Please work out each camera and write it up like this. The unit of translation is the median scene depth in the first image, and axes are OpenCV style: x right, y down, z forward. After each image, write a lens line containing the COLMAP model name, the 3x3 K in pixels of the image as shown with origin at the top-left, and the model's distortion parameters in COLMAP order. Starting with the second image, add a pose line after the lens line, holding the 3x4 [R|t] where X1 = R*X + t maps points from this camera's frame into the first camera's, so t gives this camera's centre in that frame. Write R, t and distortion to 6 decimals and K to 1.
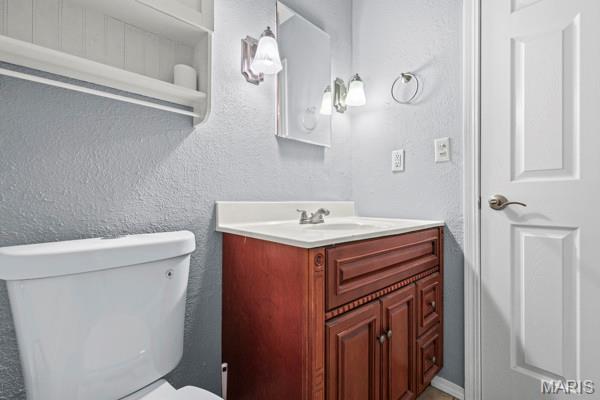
lens RADIAL K [[267.0, 0, 300.7], [0, 267.0, 198.0], [0, 0, 1]] dist [-0.000288, -0.000107]
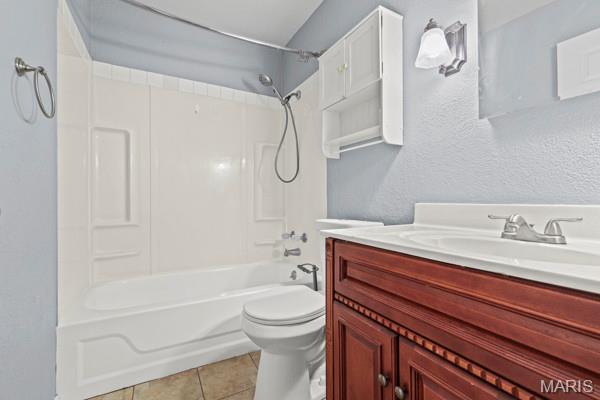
lens RADIAL K [[267.0, 0, 300.7], [0, 267.0, 198.0], [0, 0, 1]] dist [-0.000288, -0.000107]
pose [[-0.242093, -0.012094, -0.970178, 1.043506], [0.011606, 0.999815, -0.015359, 0.004052], [0.970184, -0.014978, -0.241908, 0.891425]]
